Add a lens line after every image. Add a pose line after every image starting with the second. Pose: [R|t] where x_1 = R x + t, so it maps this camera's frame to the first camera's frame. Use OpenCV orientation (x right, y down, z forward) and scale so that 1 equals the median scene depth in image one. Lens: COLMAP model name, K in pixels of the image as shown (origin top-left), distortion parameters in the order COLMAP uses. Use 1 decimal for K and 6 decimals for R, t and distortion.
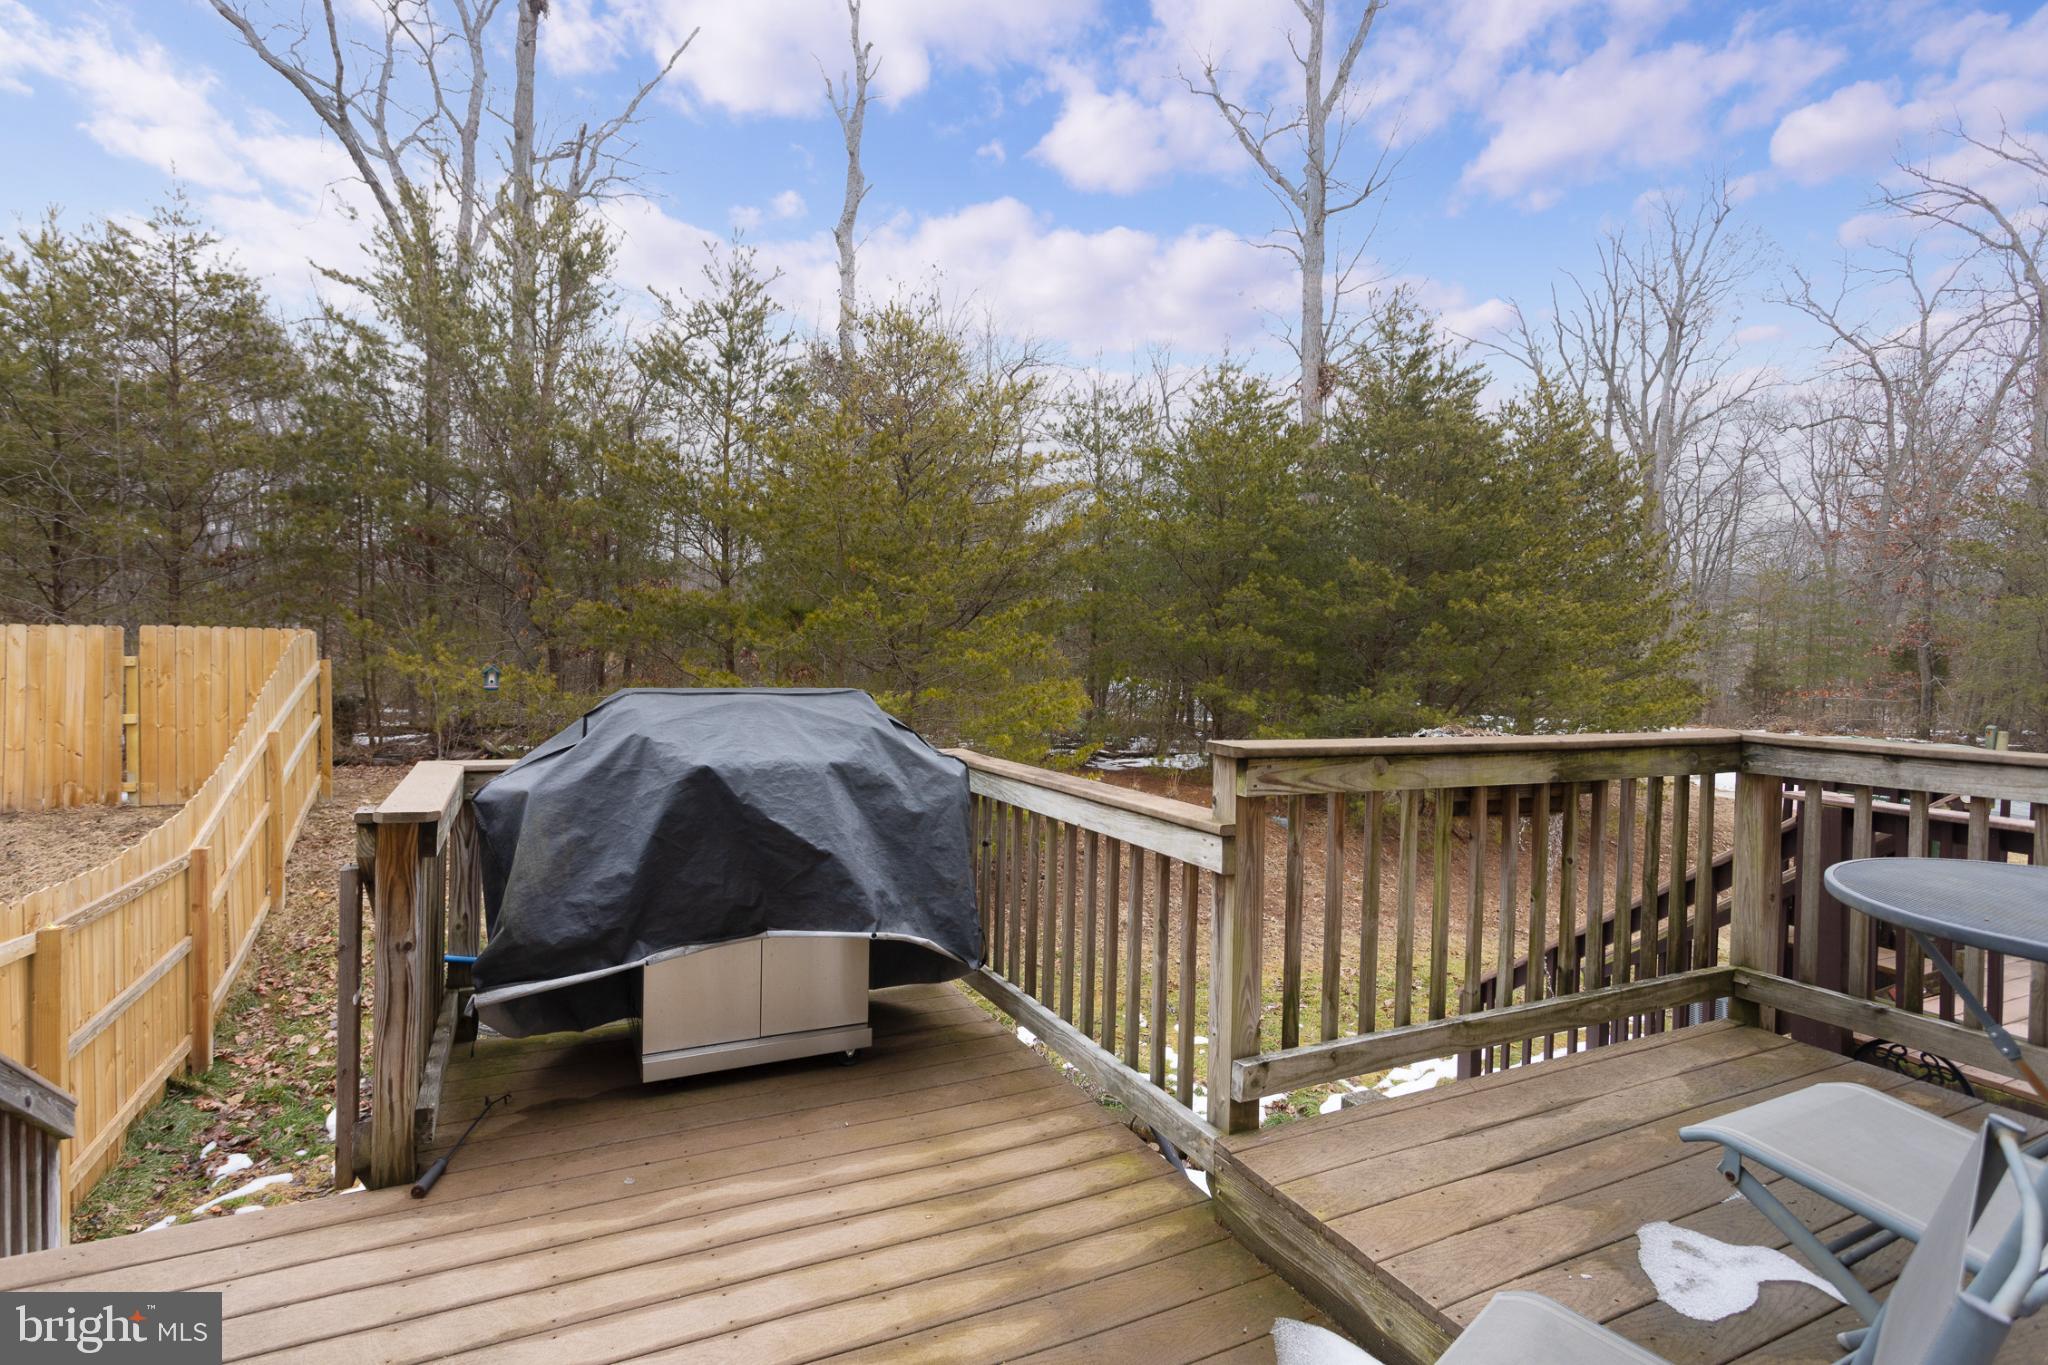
lens RADIAL K [[987.4, 0, 1024.0], [0, 987.4, 682.5], [0, 0, 1]] dist [-0.000006, 0.000177]
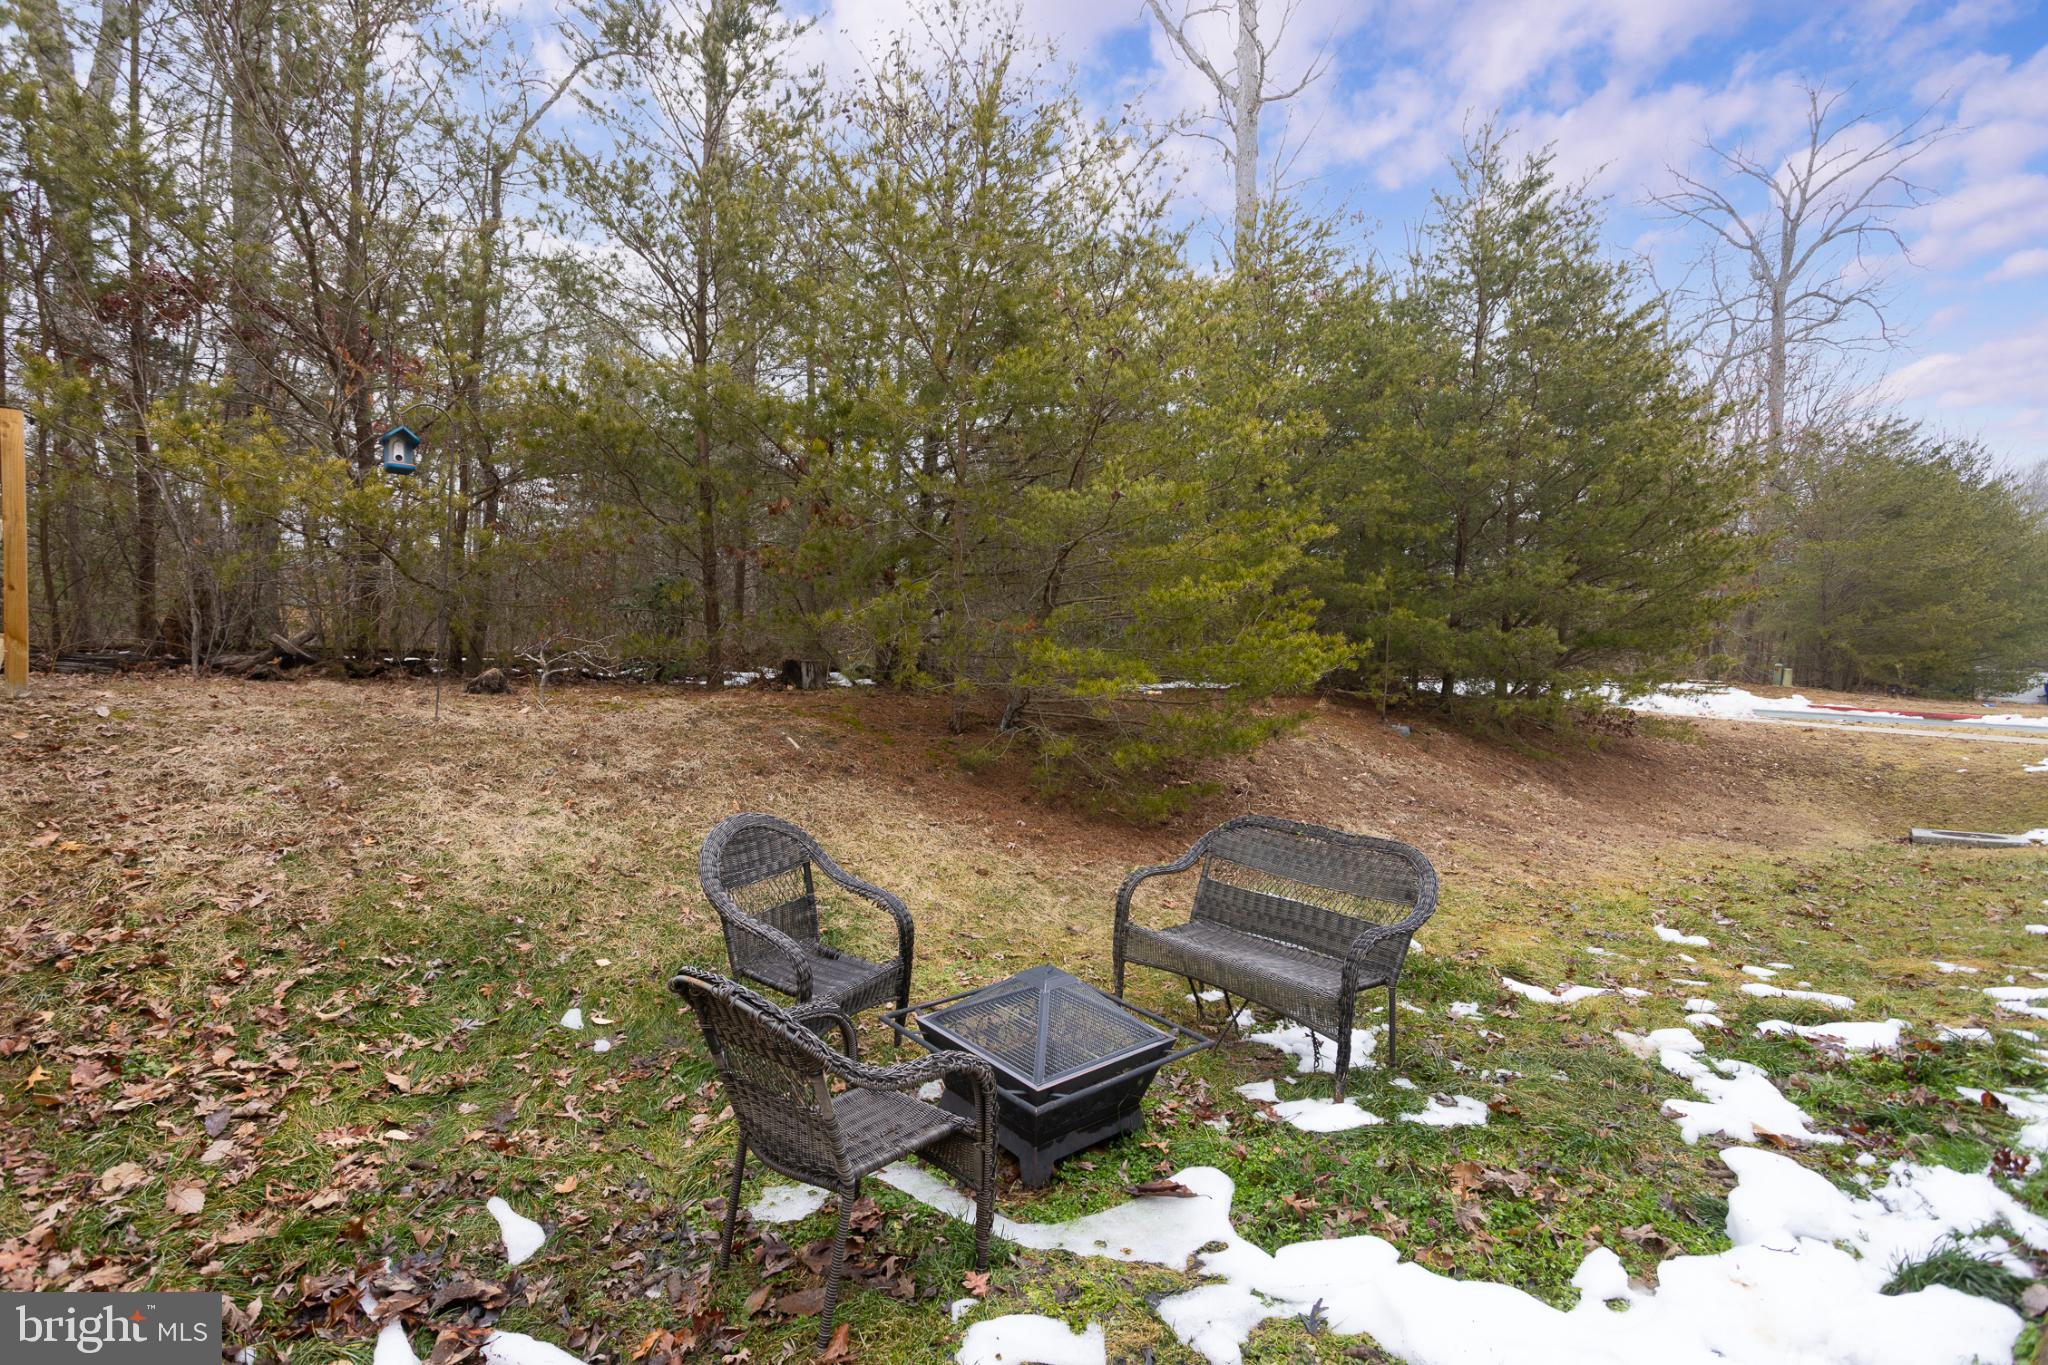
lens RADIAL K [[987.4, 0, 1024.0], [0, 987.4, 682.5], [0, 0, 1]] dist [-0.000006, 0.000177]
pose [[0.963376, -0.017493, 0.267583, -0.422362], [0.017403, 0.999845, 0.002708, 0.150565], [-0.267589, 0.002048, 0.963531, 0.460299]]
